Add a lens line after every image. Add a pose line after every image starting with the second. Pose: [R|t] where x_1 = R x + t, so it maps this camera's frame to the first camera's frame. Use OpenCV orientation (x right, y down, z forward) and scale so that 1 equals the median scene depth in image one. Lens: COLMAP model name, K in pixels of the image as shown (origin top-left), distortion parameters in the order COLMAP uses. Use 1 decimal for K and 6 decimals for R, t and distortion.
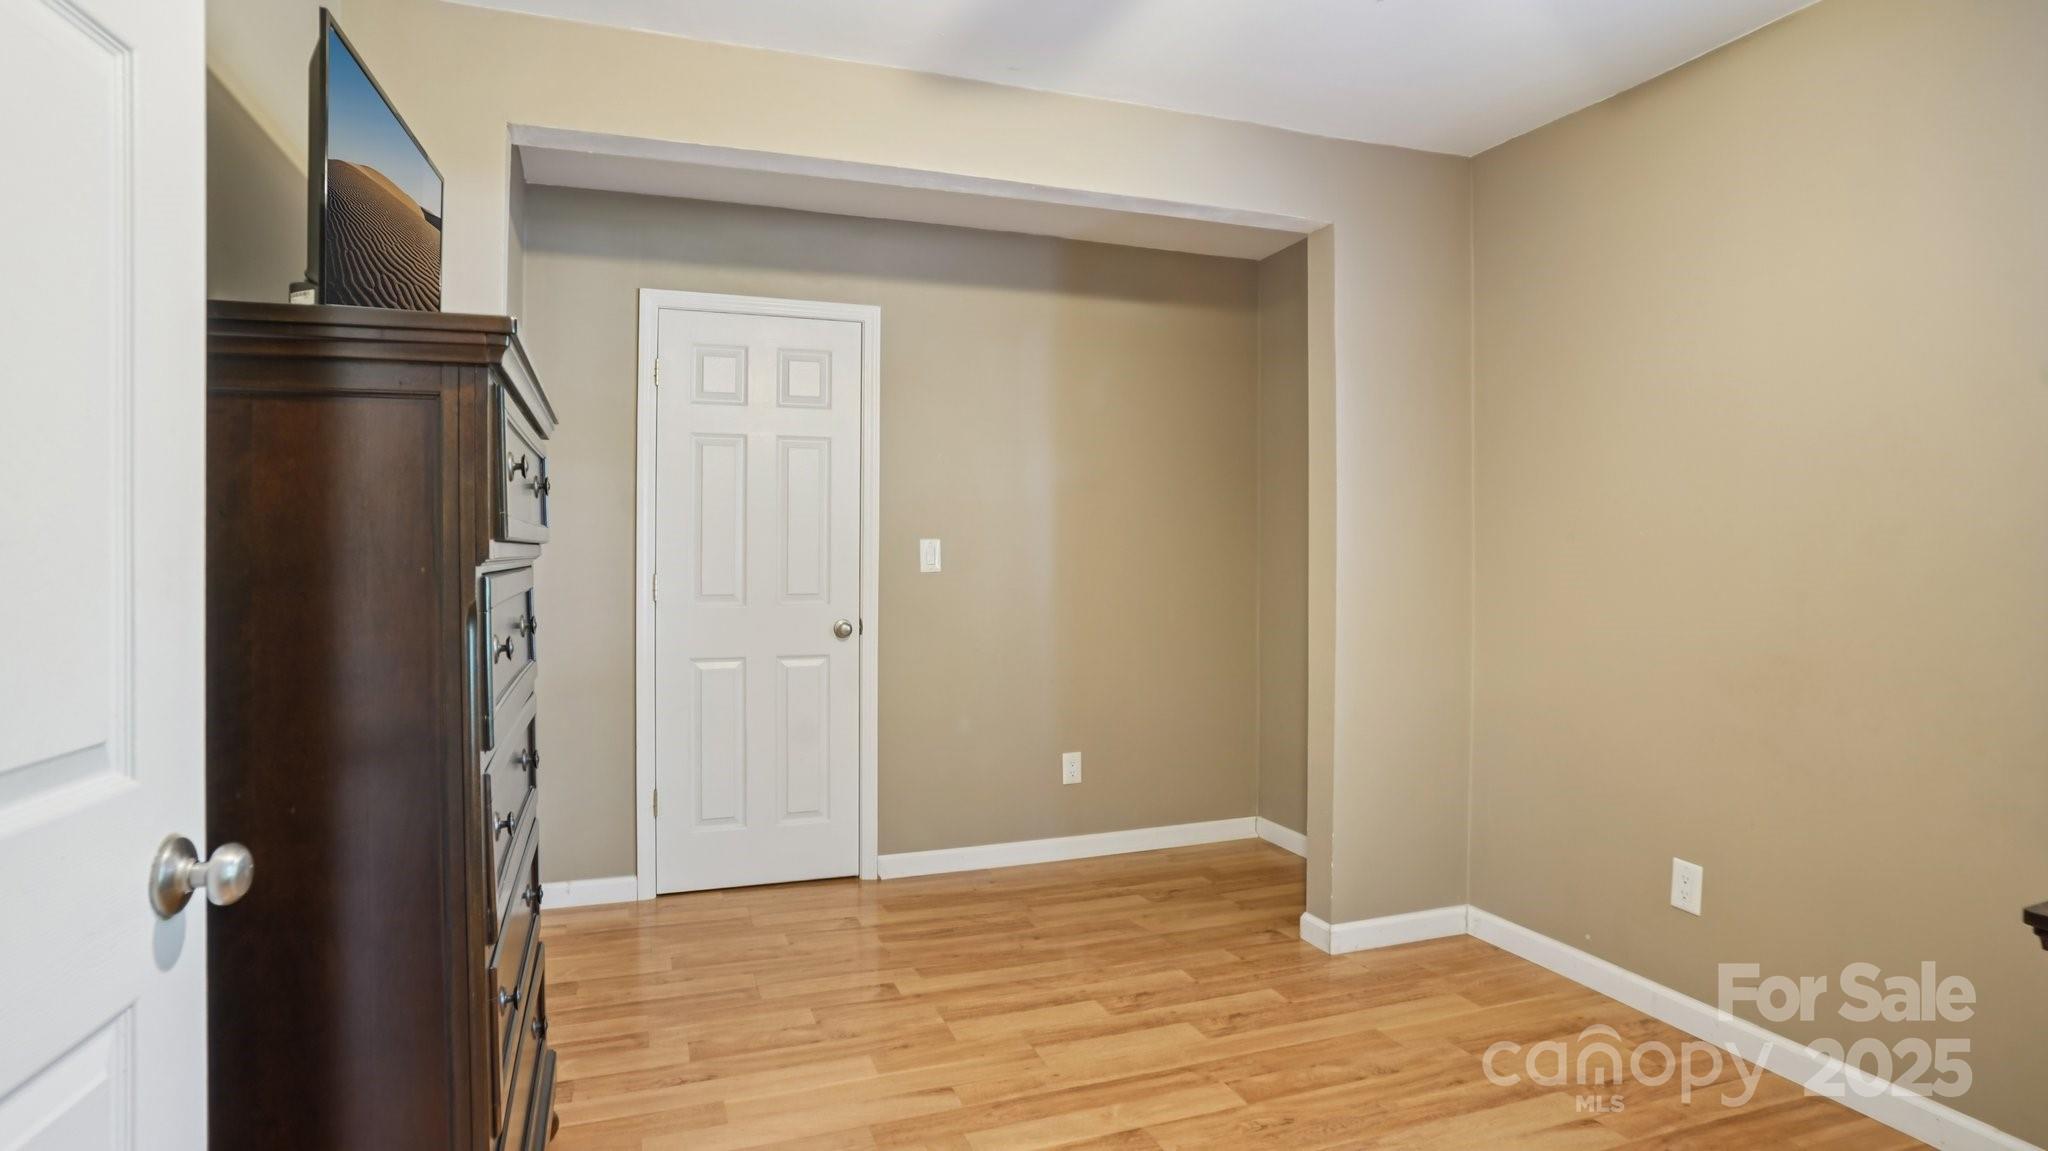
lens RADIAL K [[1066.6, 0, 1068.5], [0, 1066.6, 535.2], [0, 0, 1]] dist [-0.062526, 0.032313]
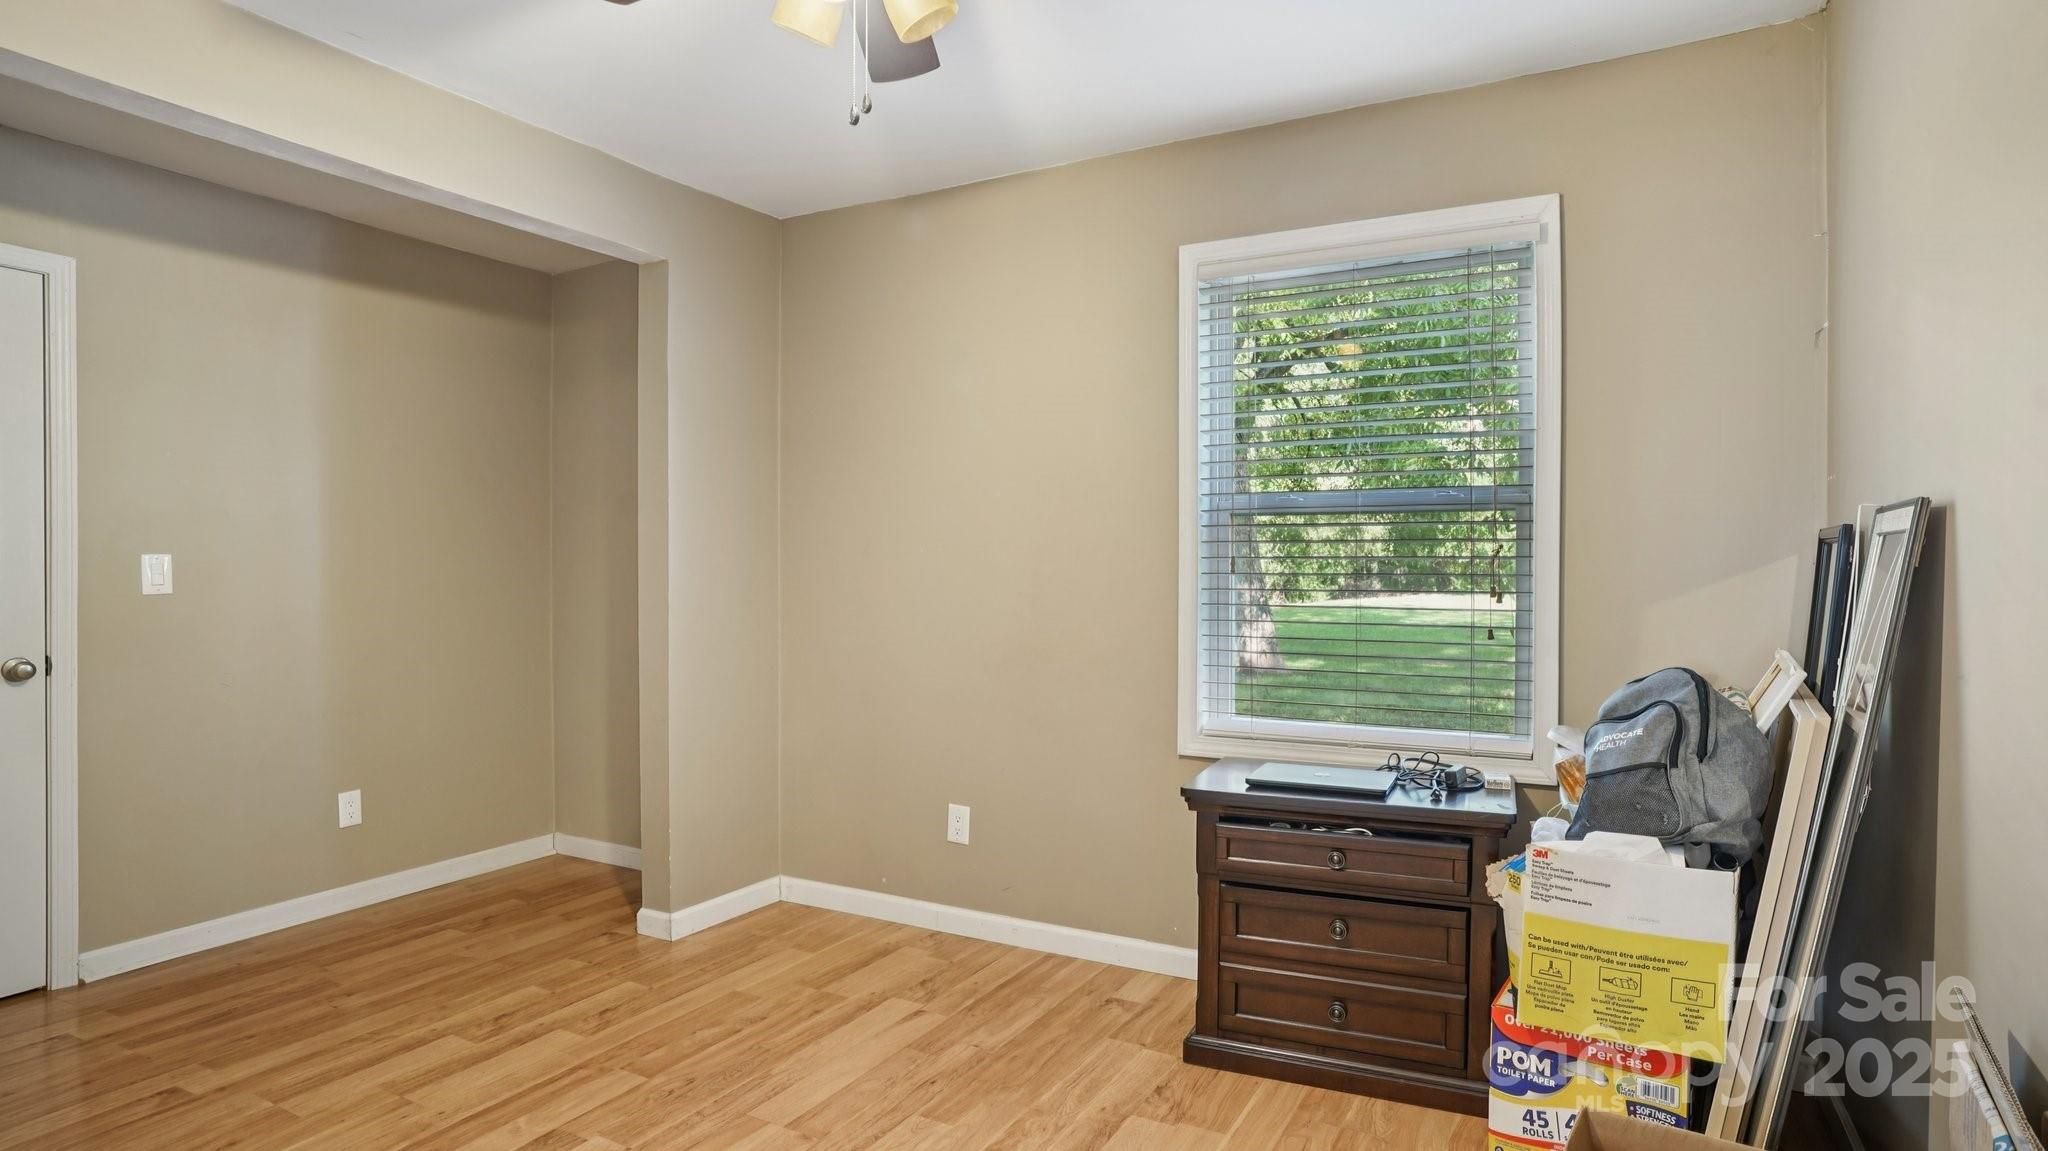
lens RADIAL K [[1066.6, 0, 1013.5], [0, 1066.6, 562.2], [0, 0, 1]] dist [-0.062526, 0.032313]
pose [[0.767684, -0.000881, 0.640827, -0.176911], [-0.005710, 0.999950, 0.008214, -0.000295], [-0.640803, -0.009965, 0.767641, -0.047951]]
